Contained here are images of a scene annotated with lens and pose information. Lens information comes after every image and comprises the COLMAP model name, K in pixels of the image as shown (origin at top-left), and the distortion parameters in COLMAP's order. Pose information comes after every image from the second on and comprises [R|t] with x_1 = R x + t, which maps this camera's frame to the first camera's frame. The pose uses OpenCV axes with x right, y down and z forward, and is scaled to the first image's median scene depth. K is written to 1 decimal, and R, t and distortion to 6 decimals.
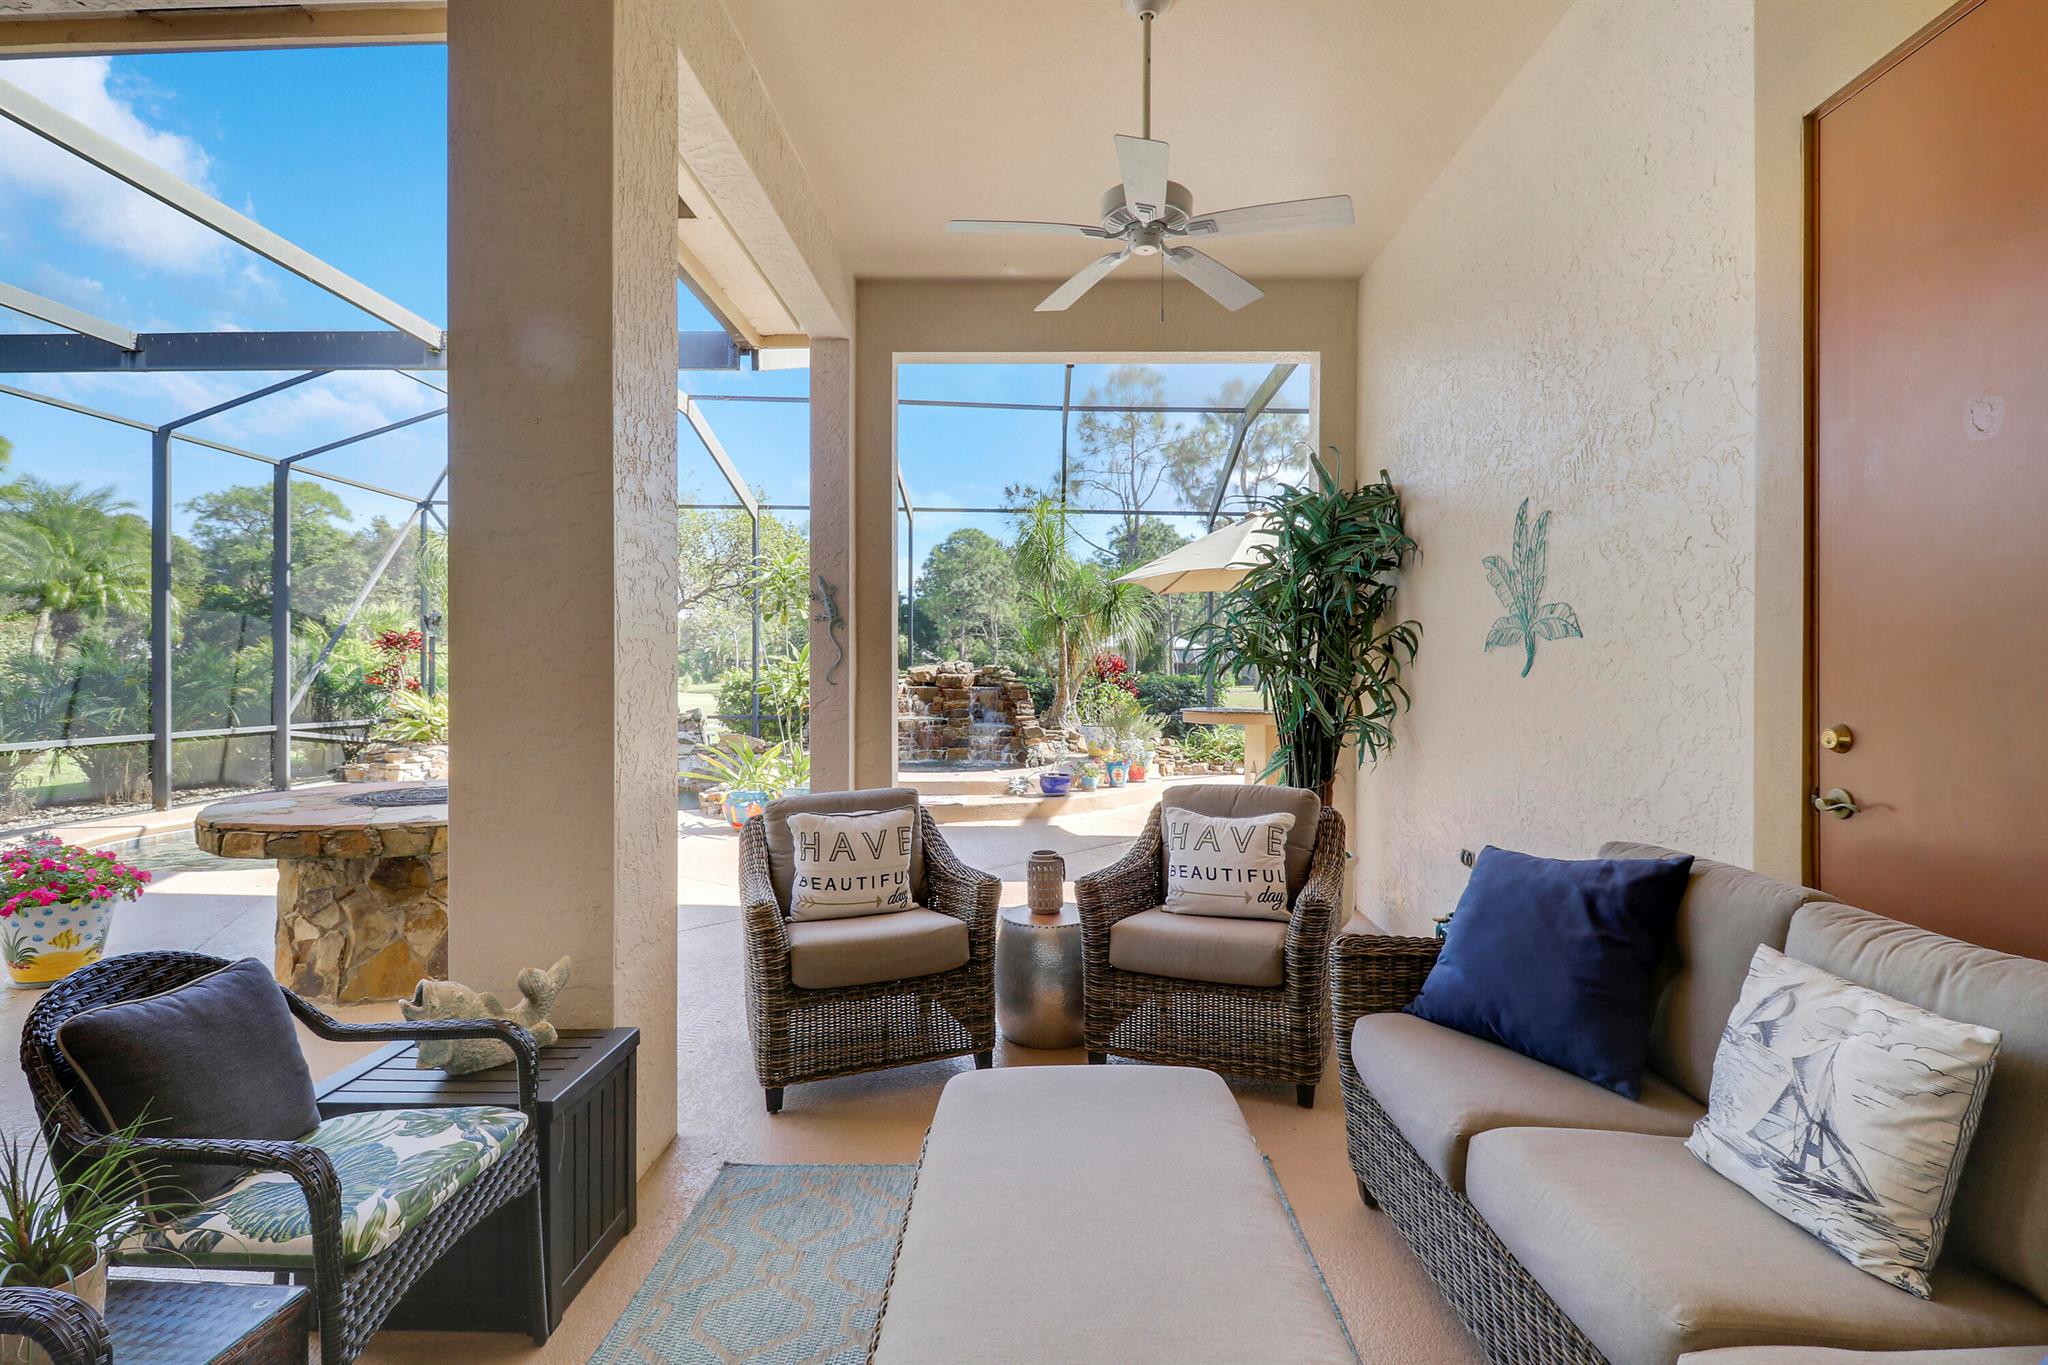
lens RADIAL K [[923.1, 0, 1023.3], [0, 923.1, 680.0], [0, 0, 1]] dist [-0.000455, -0.008800]
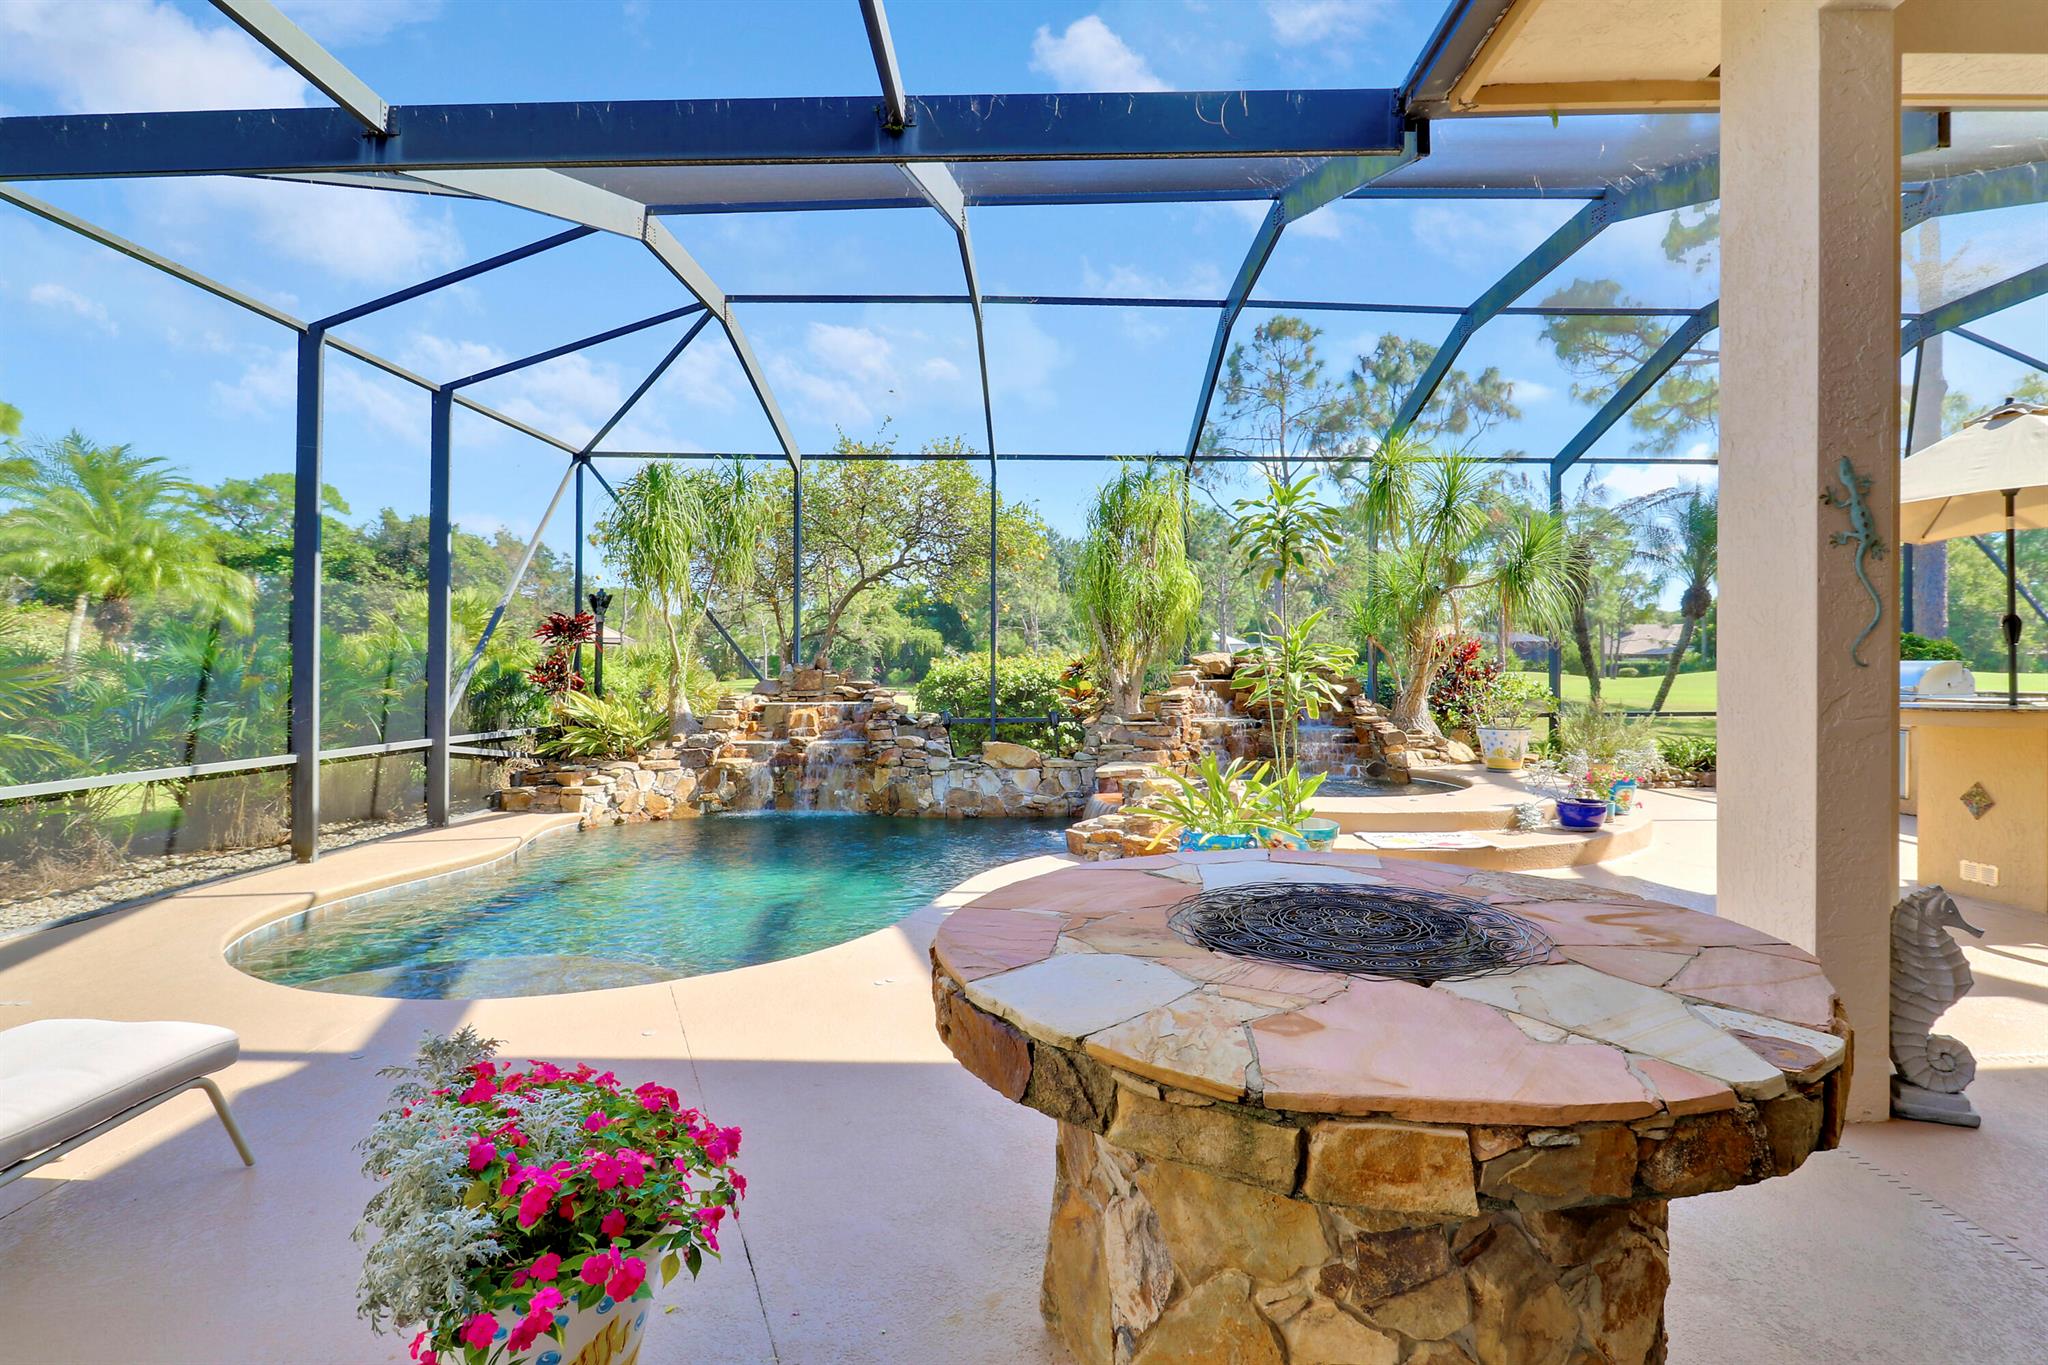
lens RADIAL K [[953.7, 0, 1023.1], [0, 953.7, 661.4], [0, 0, 1]] dist [-0.010862, -0.007467]
pose [[0.999962, -0.008637, 0.001390, -0.568007], [0.008658, 0.999836, -0.015936, 0.005458], [-0.001252, 0.015947, 0.999872, 0.390460]]
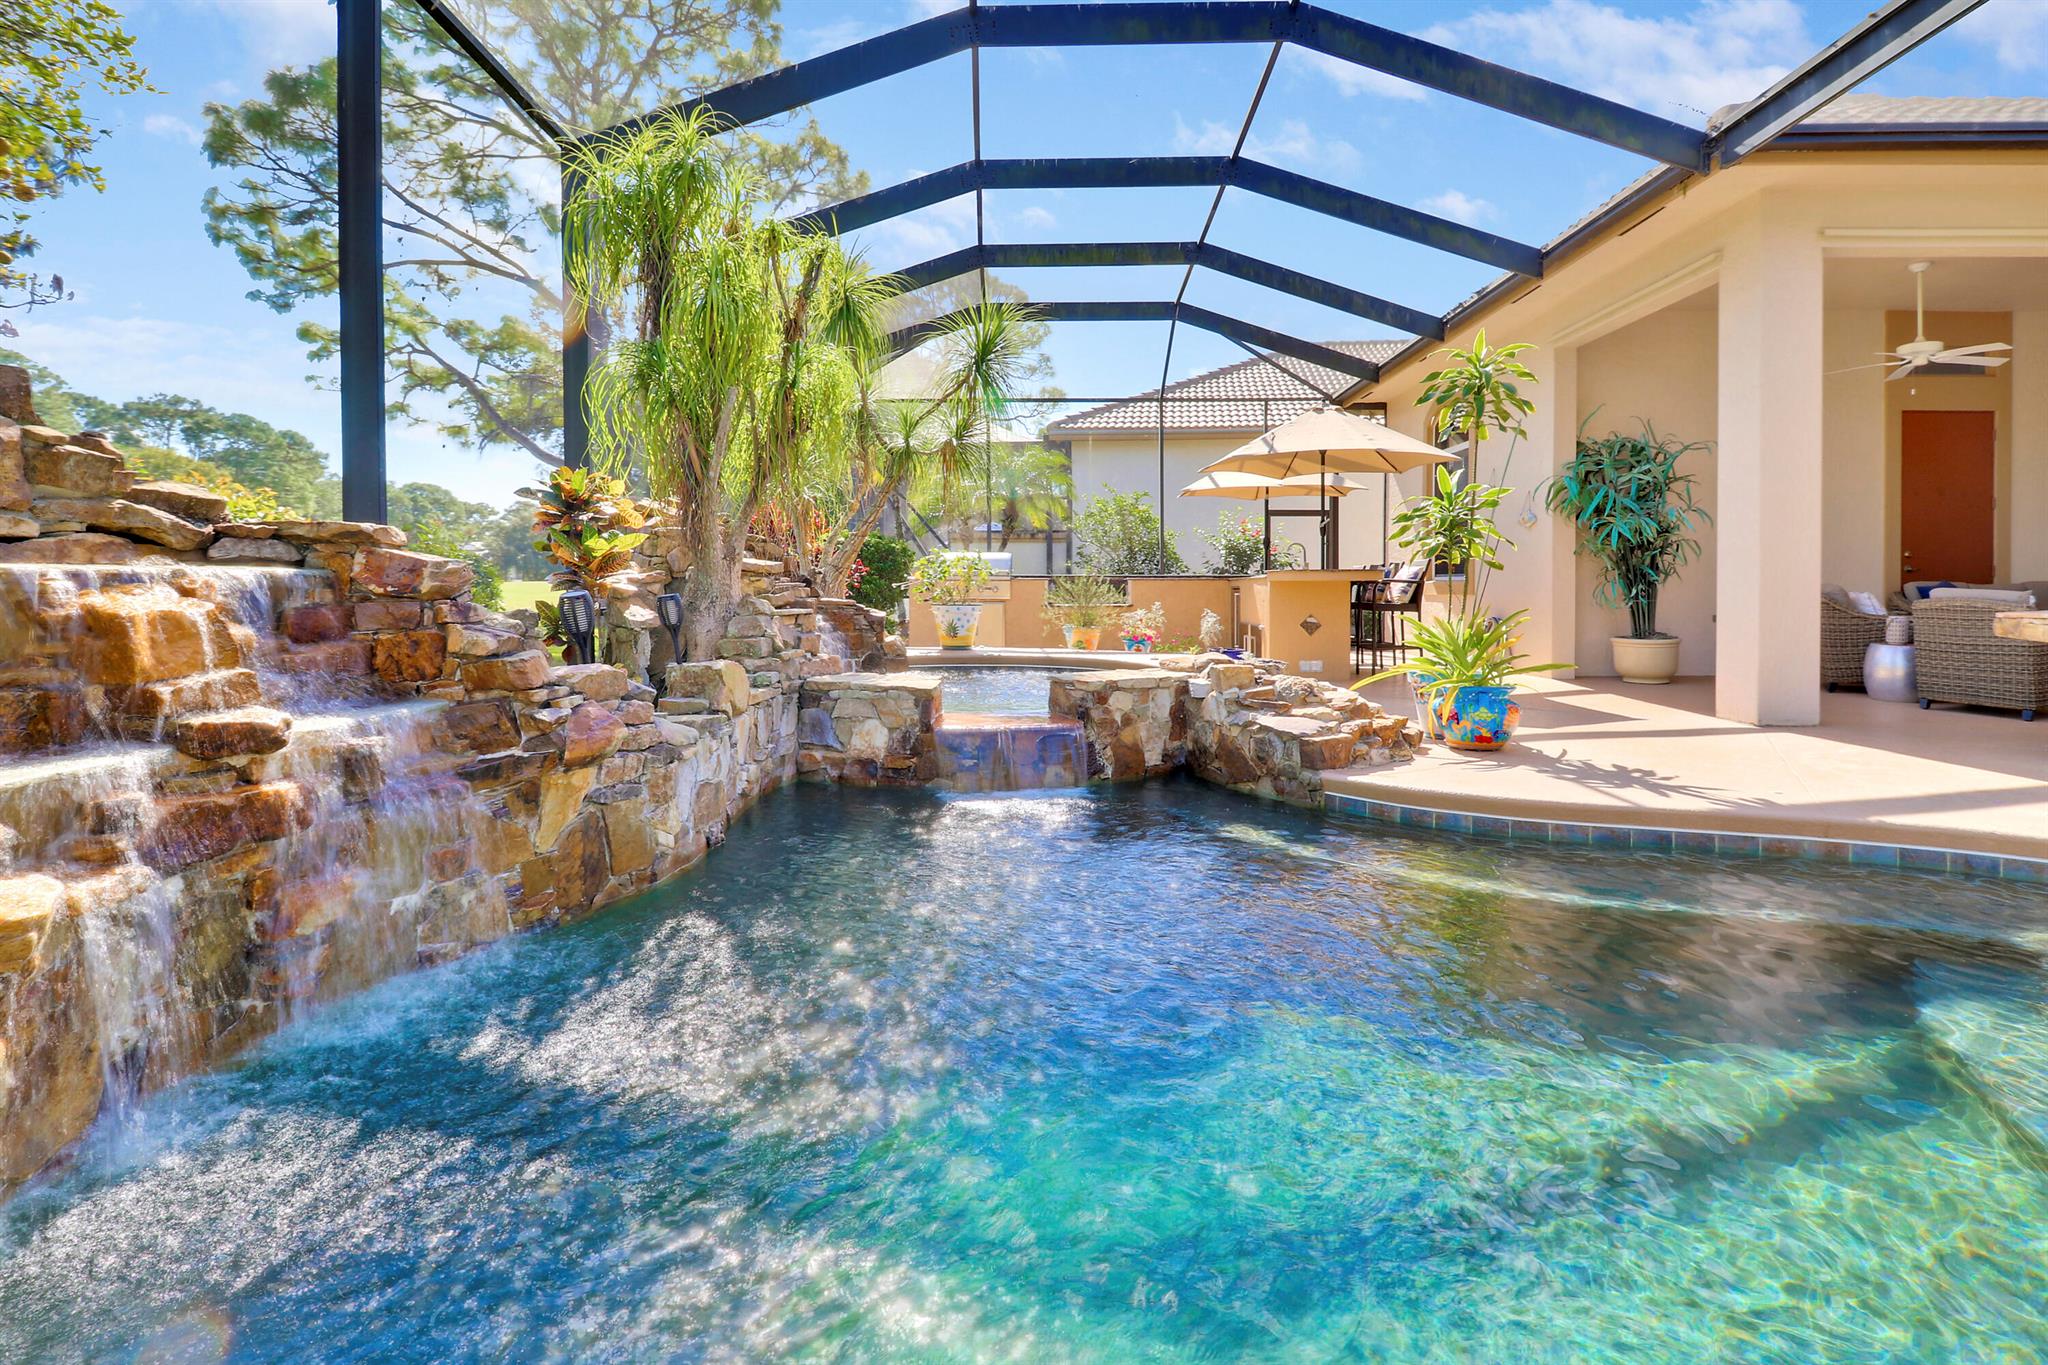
lens RADIAL K [[989.3, 0, 1047.3], [0, 989.3, 599.2], [0, 0, 1]] dist [-0.013629, -0.000620]
pose [[0.027209, -0.017509, 0.999476, -1.280560], [0.009719, 0.999804, 0.017250, 0.056554], [-0.999583, 0.009245, 0.027374, 1.656073]]
